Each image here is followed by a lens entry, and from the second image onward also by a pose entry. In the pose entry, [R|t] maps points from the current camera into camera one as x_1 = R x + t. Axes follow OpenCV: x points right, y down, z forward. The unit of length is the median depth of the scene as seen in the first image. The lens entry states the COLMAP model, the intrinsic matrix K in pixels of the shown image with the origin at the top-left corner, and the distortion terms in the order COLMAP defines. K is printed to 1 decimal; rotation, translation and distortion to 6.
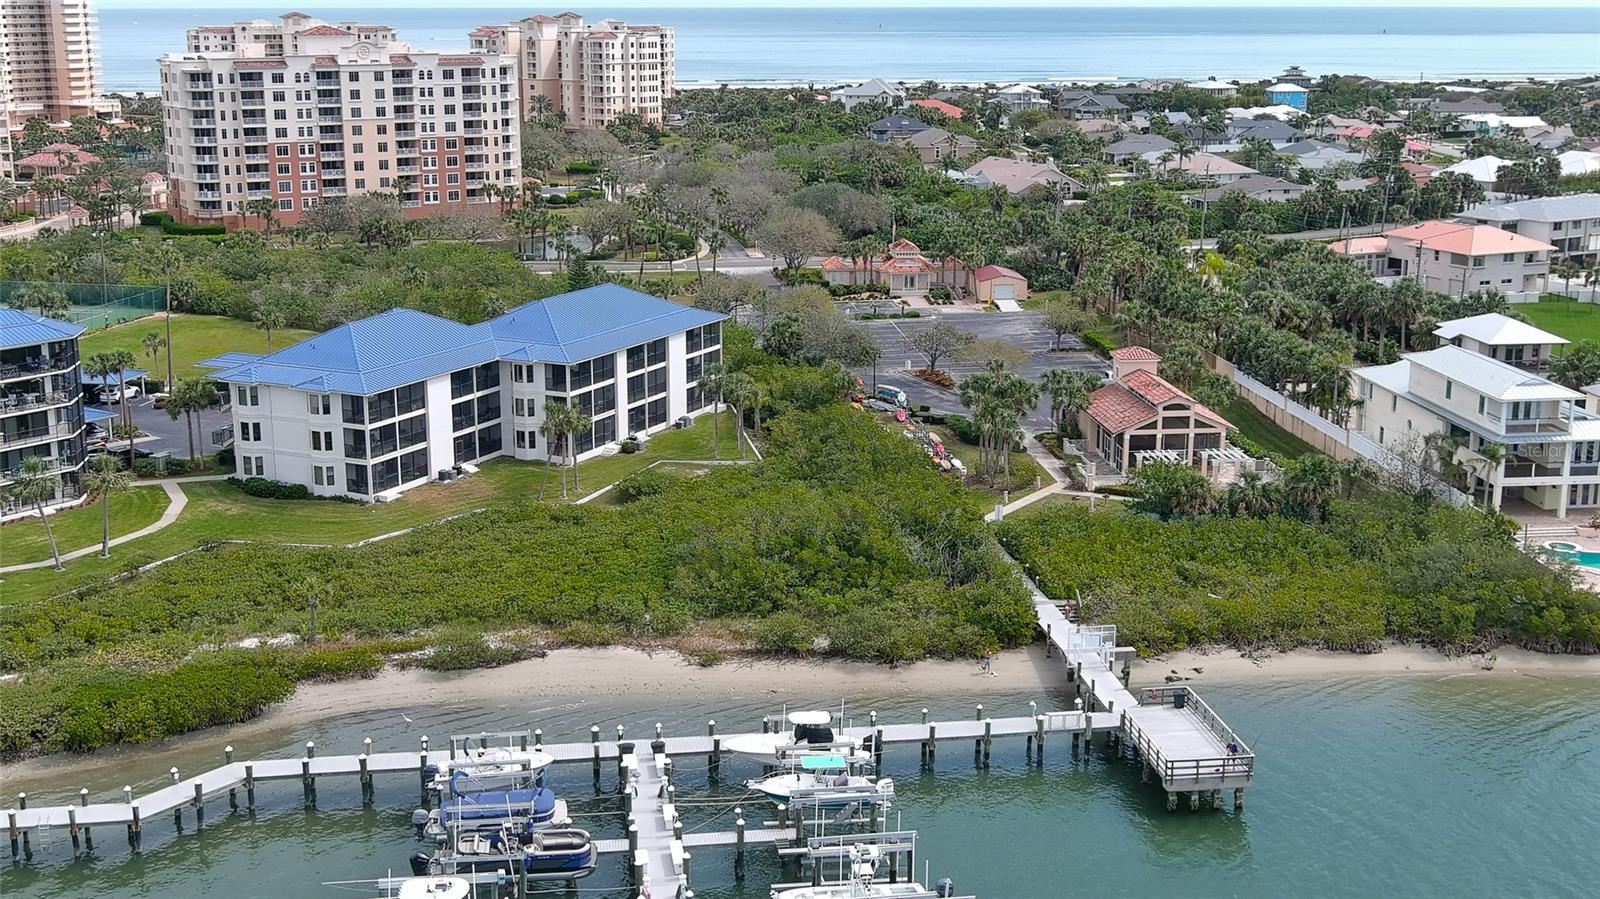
lens RADIAL K [[1864.2, 0, 800.0], [0, 1864.2, 449.5], [0, 0, 1]] dist [0.014421, -0.064258]
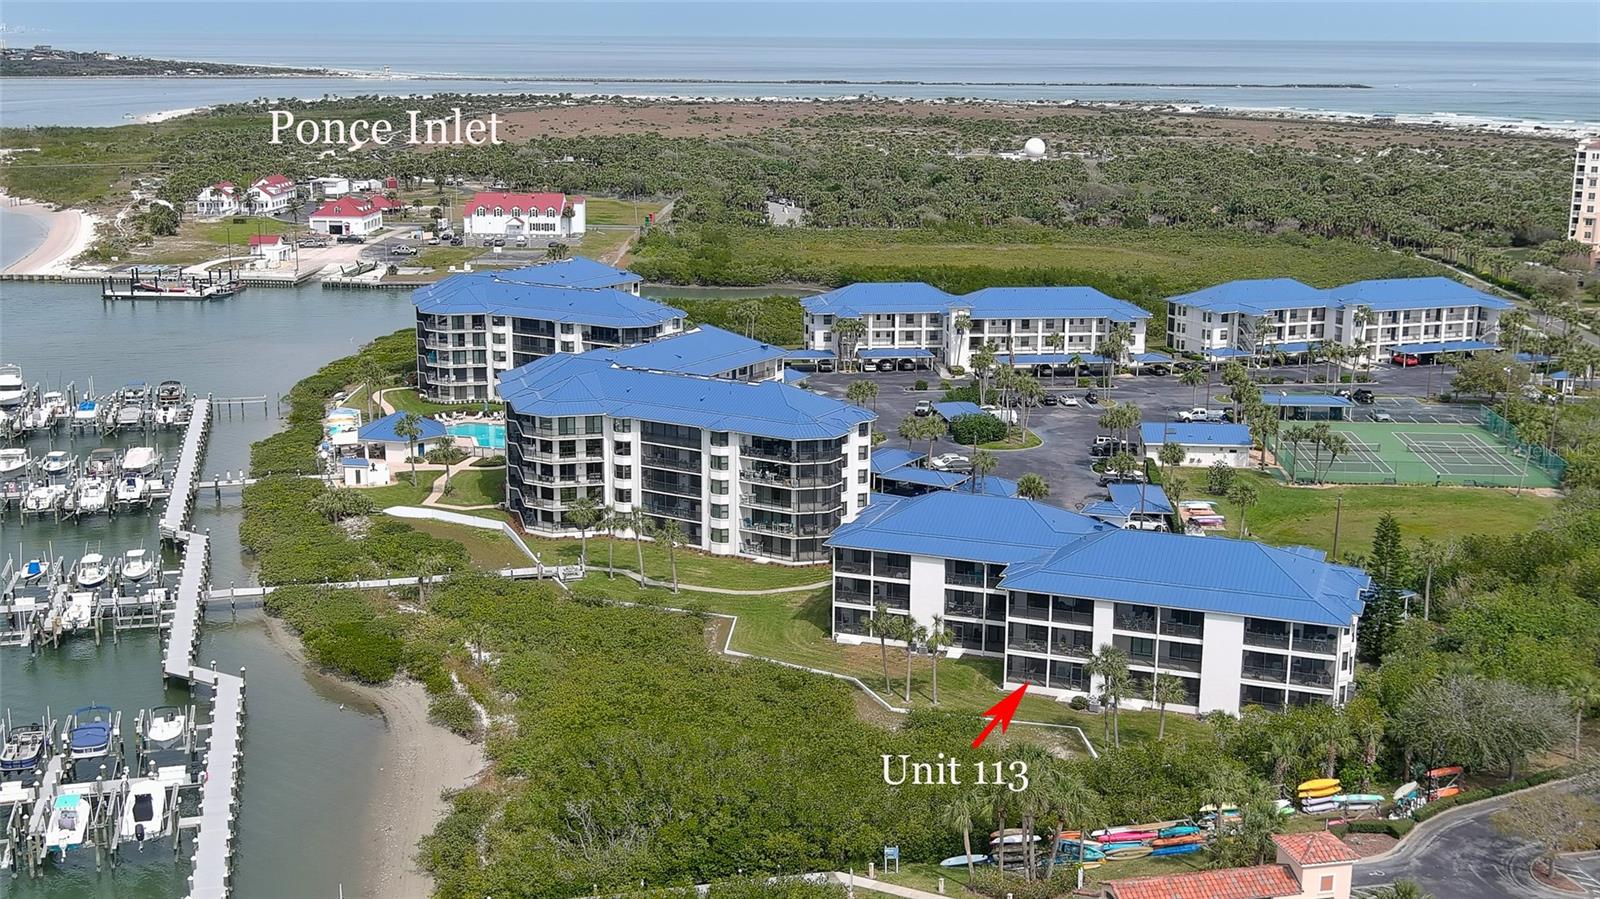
lens RADIAL K [[1839.6, 0, 806.0], [0, 1839.6, 447.5], [0, 0, 1]] dist [0.054708, -0.172535]
pose [[0.134379, 0.221549, -0.965846, 0.381828], [-0.241957, 0.952521, 0.184828, -0.131998], [0.960937, 0.208856, 0.181604, 0.347763]]
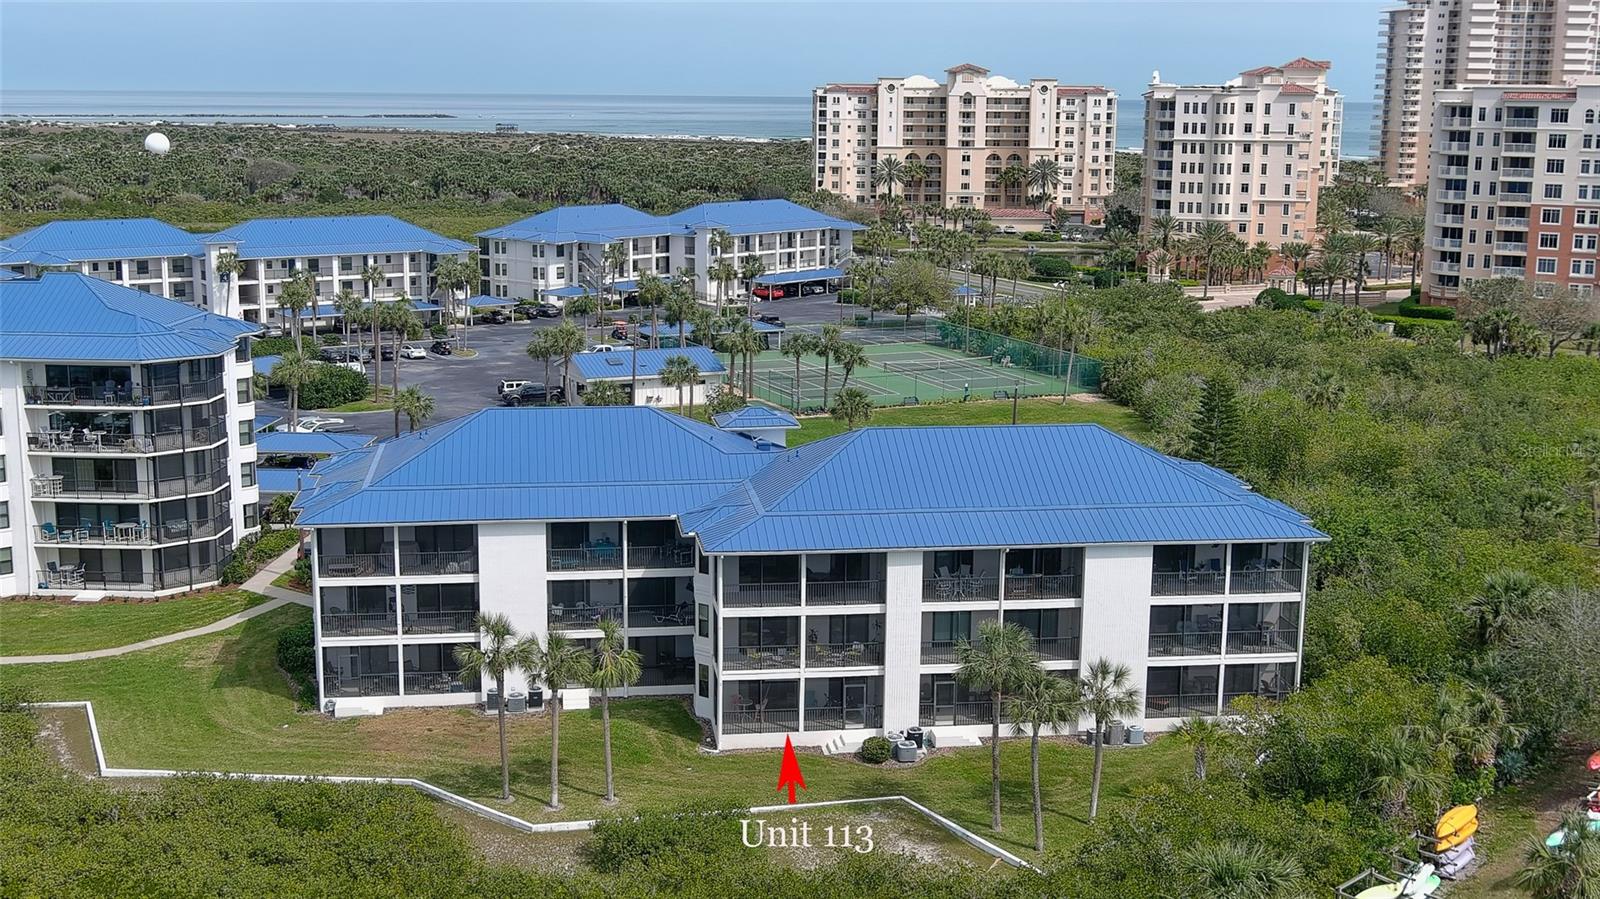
lens RADIAL K [[1839.6, 0, 806.0], [0, 1839.6, 447.5], [0, 0, 1]] dist [0.054708, -0.172535]
pose [[0.585169, 0.162434, -0.794476, 0.138080], [-0.200959, 0.978219, 0.051985, -0.051251], [0.785616, 0.129237, 0.605066, 0.350228]]
